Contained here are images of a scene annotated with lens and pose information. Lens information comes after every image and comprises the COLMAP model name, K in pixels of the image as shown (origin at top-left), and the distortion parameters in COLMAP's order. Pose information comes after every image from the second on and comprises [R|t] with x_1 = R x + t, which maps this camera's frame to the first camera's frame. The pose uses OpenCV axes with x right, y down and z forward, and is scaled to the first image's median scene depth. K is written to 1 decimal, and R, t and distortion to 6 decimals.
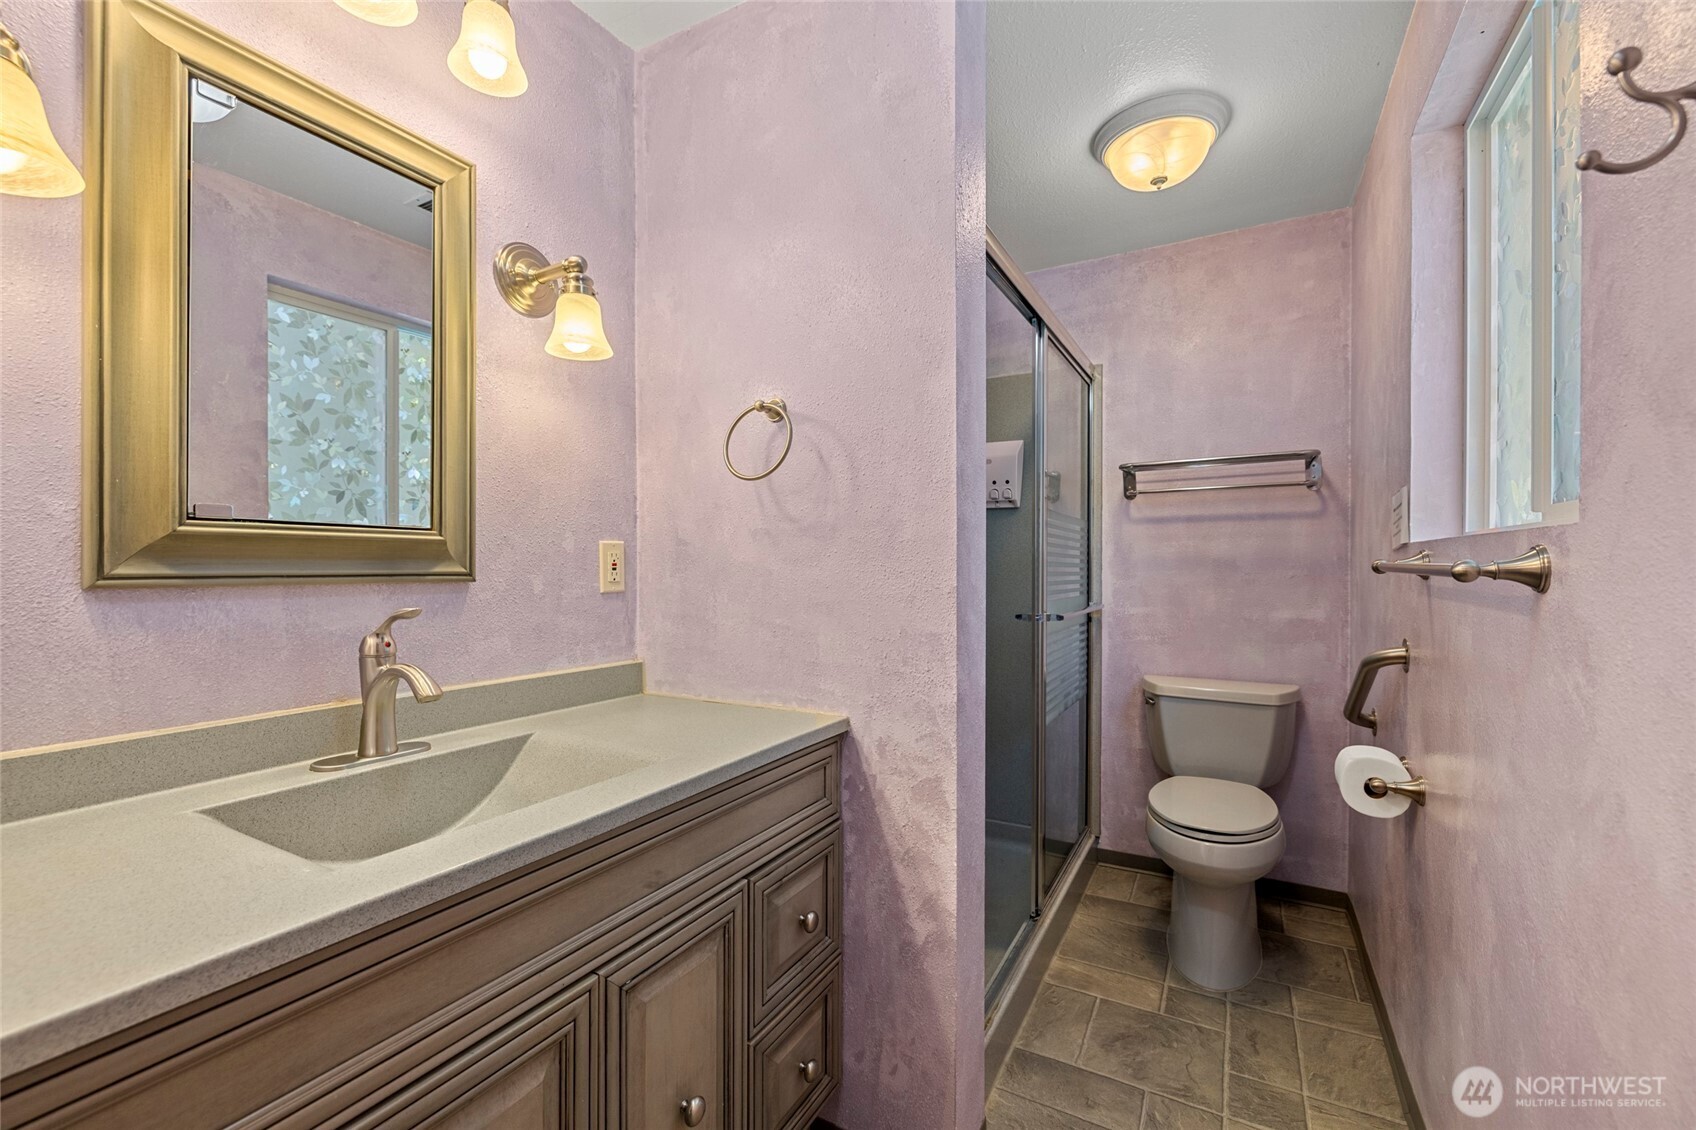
lens RADIAL K [[714.2, 0, 837.3], [0, 714.2, 557.0], [0, 0, 1]] dist [0.003463, -0.000754]
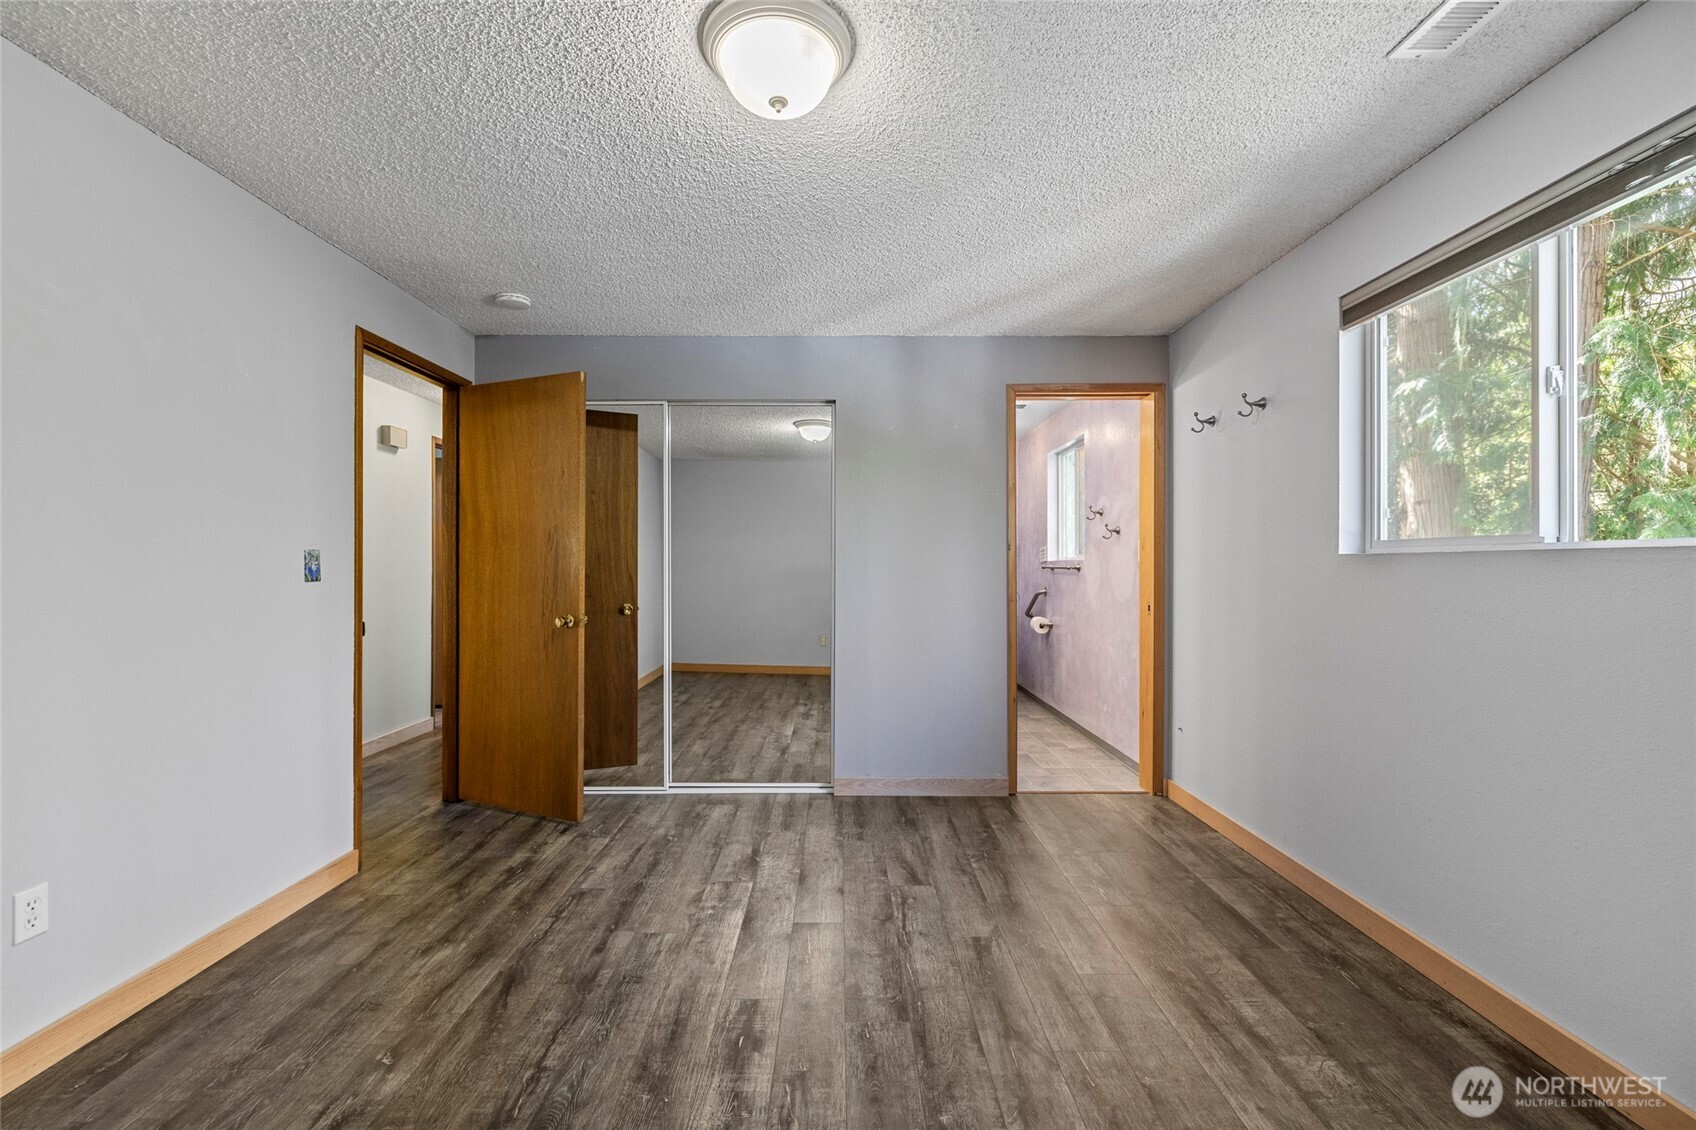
lens RADIAL K [[714.2, 0, 837.3], [0, 714.2, 557.0], [0, 0, 1]] dist [0.003463, -0.000754]
pose [[0.873145, 0.003319, 0.487450, -2.059534], [-0.000117, 0.999978, -0.006598, -0.016188], [-0.487461, 0.005704, 0.873126, -1.795320]]
